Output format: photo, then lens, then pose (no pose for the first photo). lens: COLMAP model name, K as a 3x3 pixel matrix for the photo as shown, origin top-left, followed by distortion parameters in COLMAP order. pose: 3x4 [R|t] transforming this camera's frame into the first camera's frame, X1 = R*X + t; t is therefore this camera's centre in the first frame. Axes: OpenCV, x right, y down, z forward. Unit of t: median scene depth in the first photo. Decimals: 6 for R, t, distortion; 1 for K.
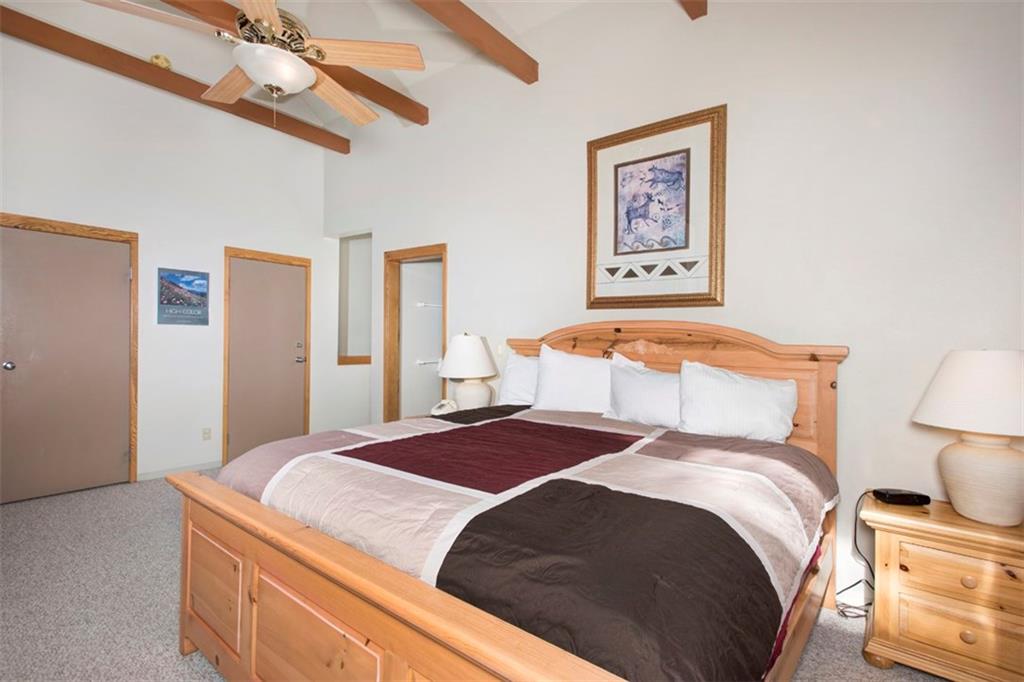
lens RADIAL K [[477.8, 0, 517.8], [0, 477.8, 343.0], [0, 0, 1]] dist [0.000296, -0.000110]
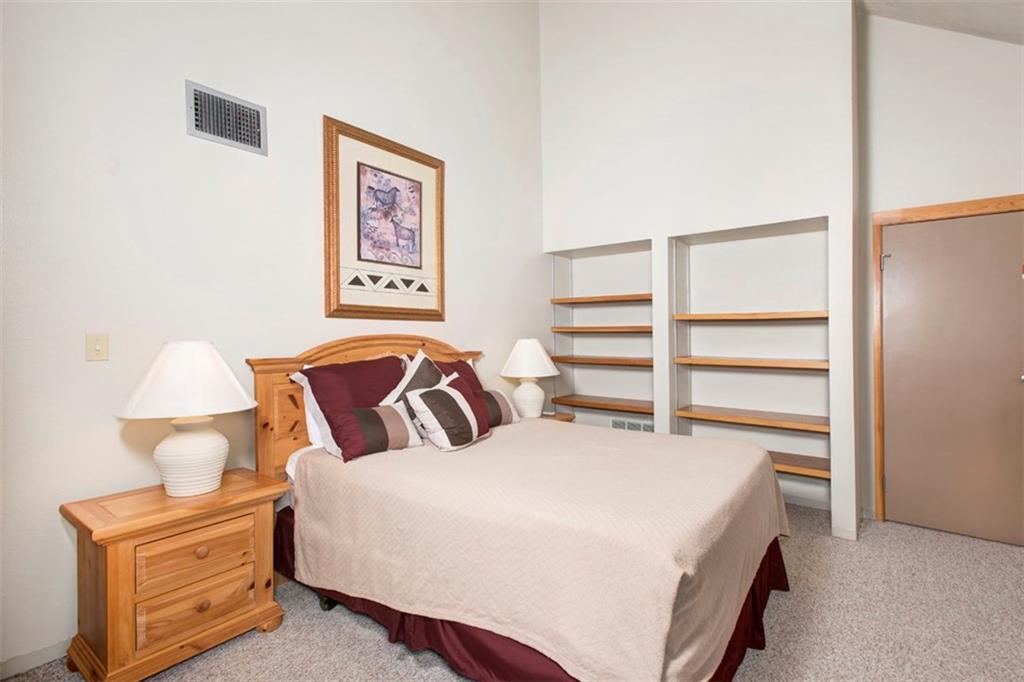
lens RADIAL K [[477.8, 0, 517.8], [0, 477.8, 343.0], [0, 0, 1]] dist [0.000296, -0.000110]
pose [[0.017414, -0.019512, 0.999658, -0.745449], [0.024501, 0.999518, 0.019083, -0.035828], [-0.999548, 0.024160, 0.017884, 0.712285]]
